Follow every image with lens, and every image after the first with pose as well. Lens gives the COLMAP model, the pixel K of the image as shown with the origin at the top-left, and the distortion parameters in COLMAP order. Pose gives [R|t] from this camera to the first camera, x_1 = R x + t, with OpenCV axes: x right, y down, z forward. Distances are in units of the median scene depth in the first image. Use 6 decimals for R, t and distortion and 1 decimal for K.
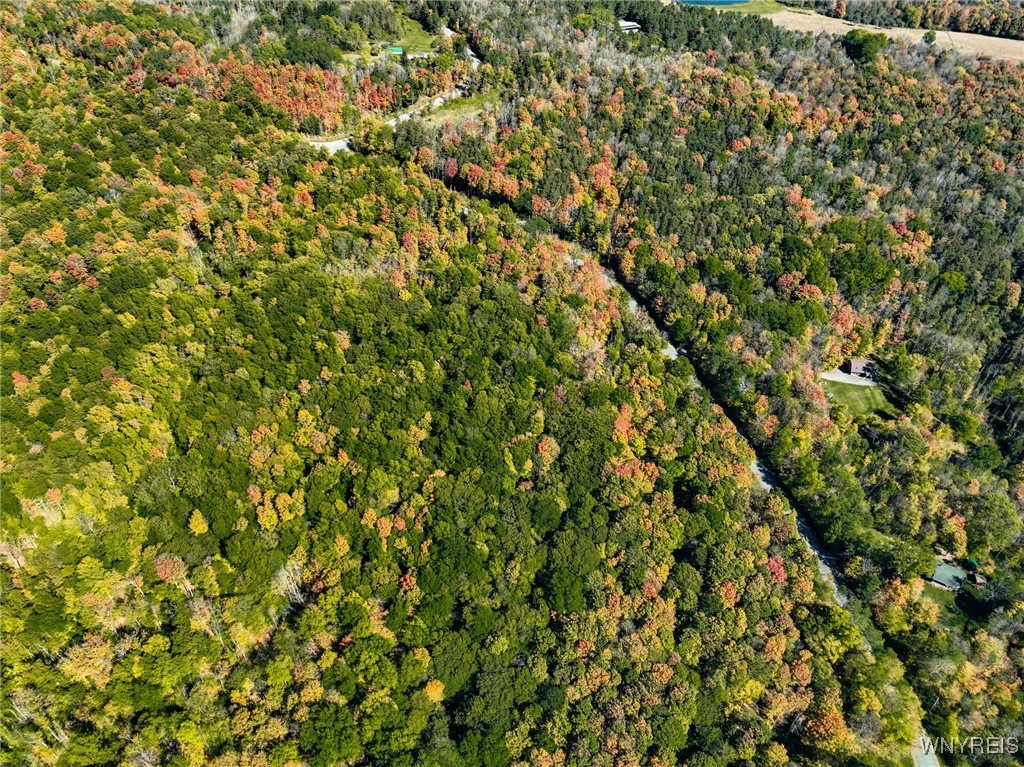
lens RADIAL K [[717.5, 0, 514.3], [0, 717.5, 384.0], [0, 0, 1]] dist [-0.003096, 0.020016]
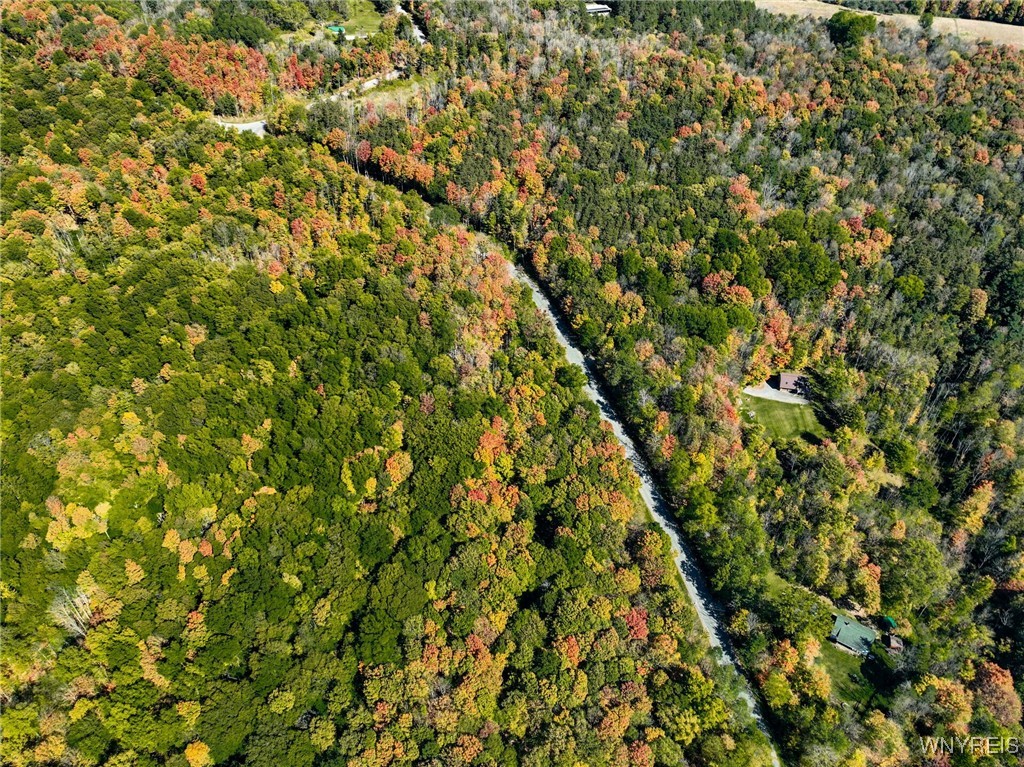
lens RADIAL K [[717.5, 0, 514.3], [0, 717.5, 384.0], [0, 0, 1]] dist [-0.003096, 0.020016]
pose [[0.998416, 0.029314, -0.048014, 0.181429], [-0.029665, 0.999538, -0.006612, -0.005424], [0.047798, 0.008026, 0.998825, 0.114971]]
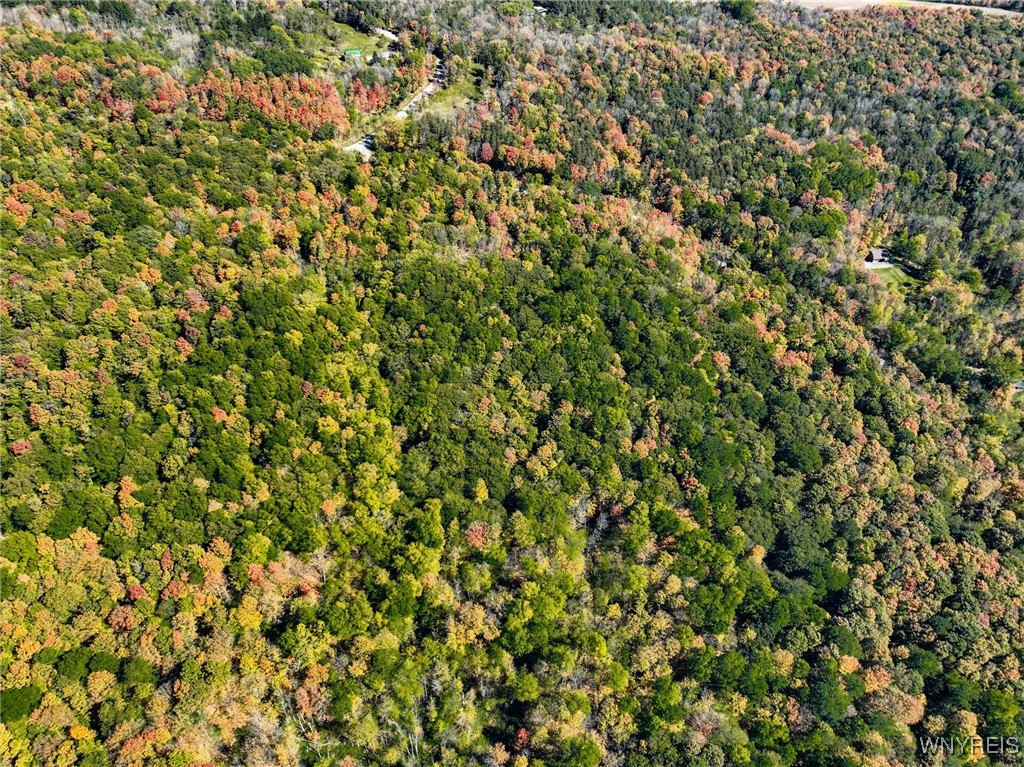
lens RADIAL K [[720.4, 0, 514.0], [0, 720.4, 382.6], [0, 0, 1]] dist [-0.004480, 0.021960]
pose [[0.937598, -0.226976, 0.263422, -0.477949], [0.226316, 0.973486, 0.033272, 0.008212], [-0.263990, 0.028421, 0.964107, -0.041897]]
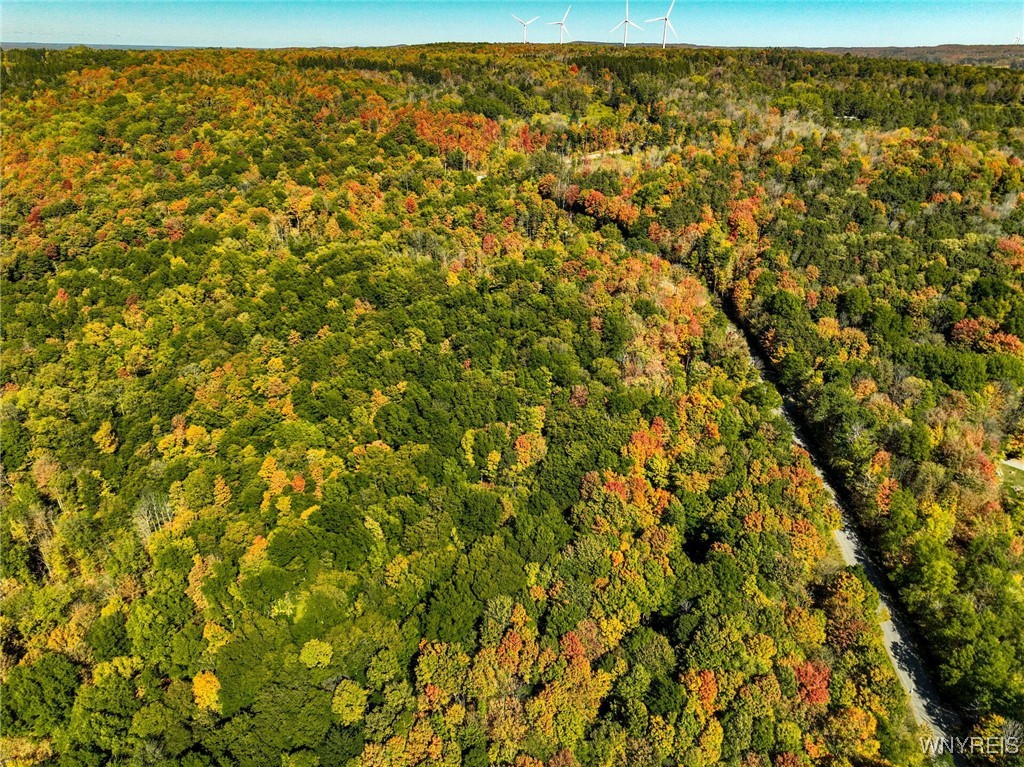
lens RADIAL K [[720.4, 0, 514.0], [0, 720.4, 382.6], [0, 0, 1]] dist [-0.004480, 0.021960]
pose [[0.928501, 0.148363, -0.340405, 0.217246], [-0.227798, 0.951531, -0.206633, 0.146341], [0.293249, 0.269403, 0.917294, 0.251593]]
